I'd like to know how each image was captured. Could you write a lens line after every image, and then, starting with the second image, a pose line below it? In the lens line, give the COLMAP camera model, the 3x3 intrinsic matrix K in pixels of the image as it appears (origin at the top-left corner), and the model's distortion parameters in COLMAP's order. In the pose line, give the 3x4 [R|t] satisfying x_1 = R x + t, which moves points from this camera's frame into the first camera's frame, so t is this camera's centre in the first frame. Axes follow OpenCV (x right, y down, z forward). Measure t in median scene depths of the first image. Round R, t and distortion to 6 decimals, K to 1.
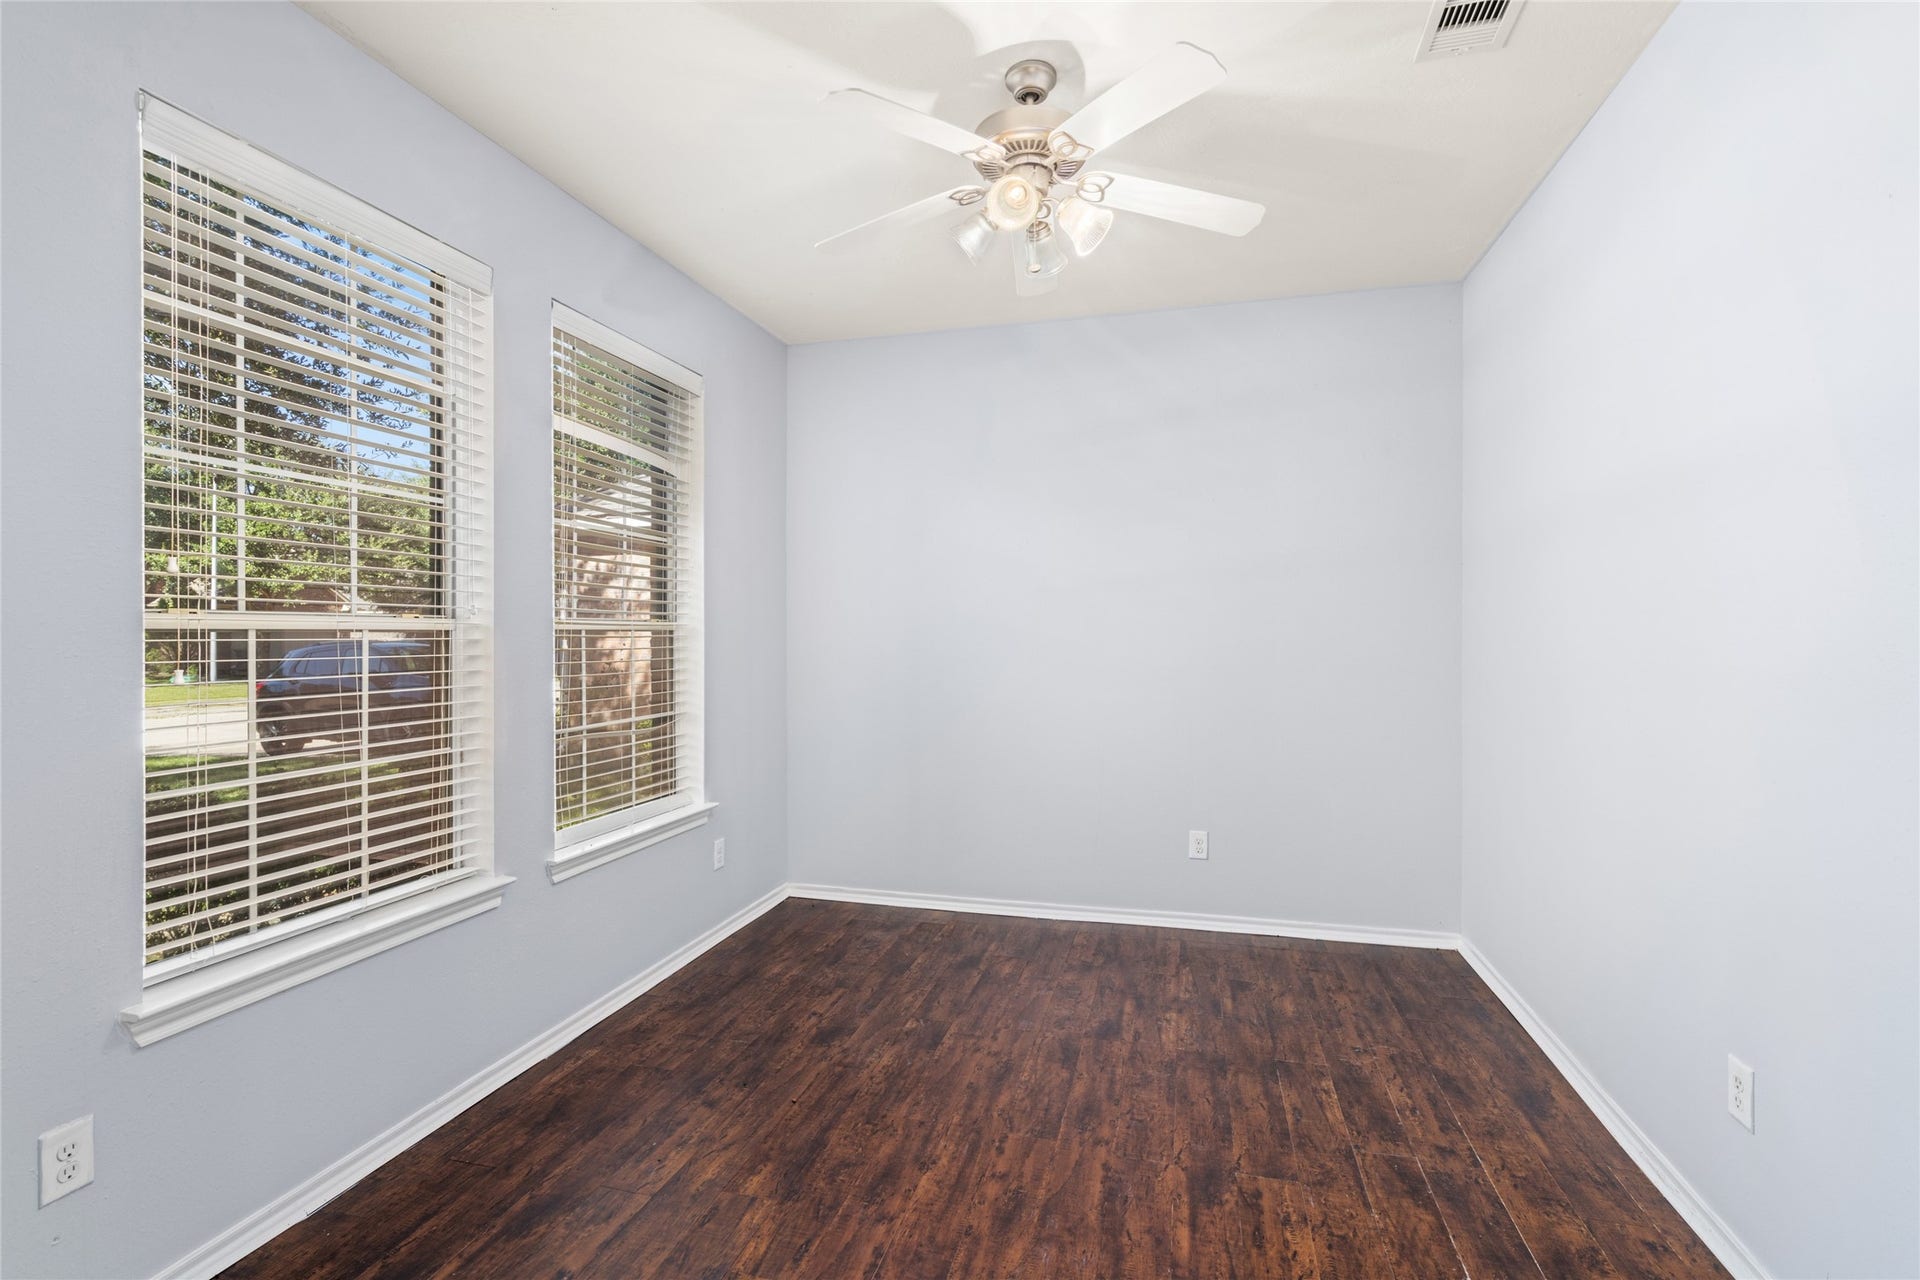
lens RADIAL K [[901.1, 0, 954.1], [0, 901.1, 637.2], [0, 0, 1]] dist [0.004356, 0.000396]
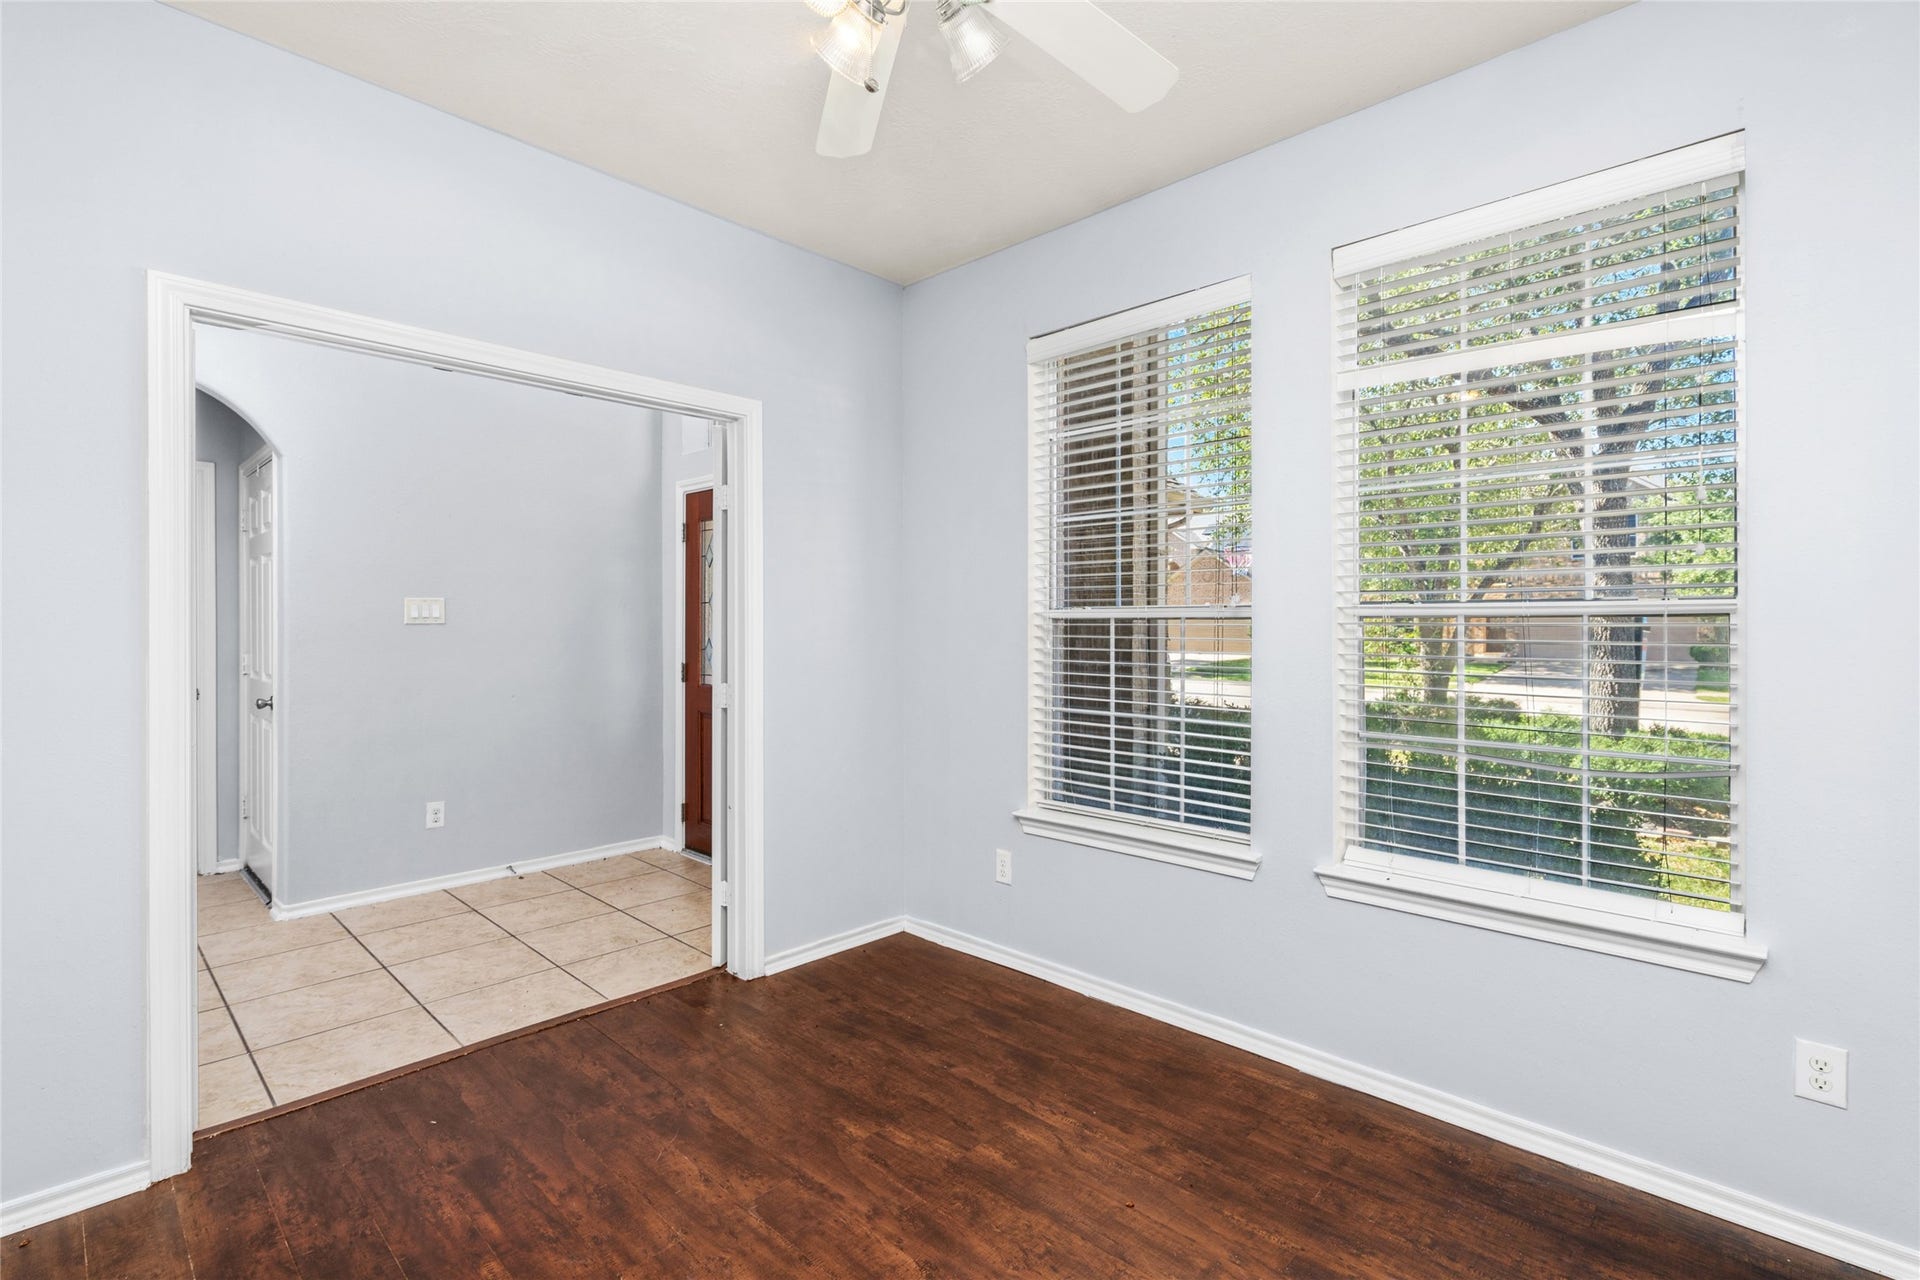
lens RADIAL K [[901.1, 0, 953.0], [0, 901.1, 634.8], [0, 0, 1]] dist [0.004356, 0.000396]
pose [[-0.507601, 0.013698, -0.861483, 0.587489], [0.004224, 0.999901, 0.013410, -0.000934], [0.861582, 0.003168, -0.507609, 1.282679]]
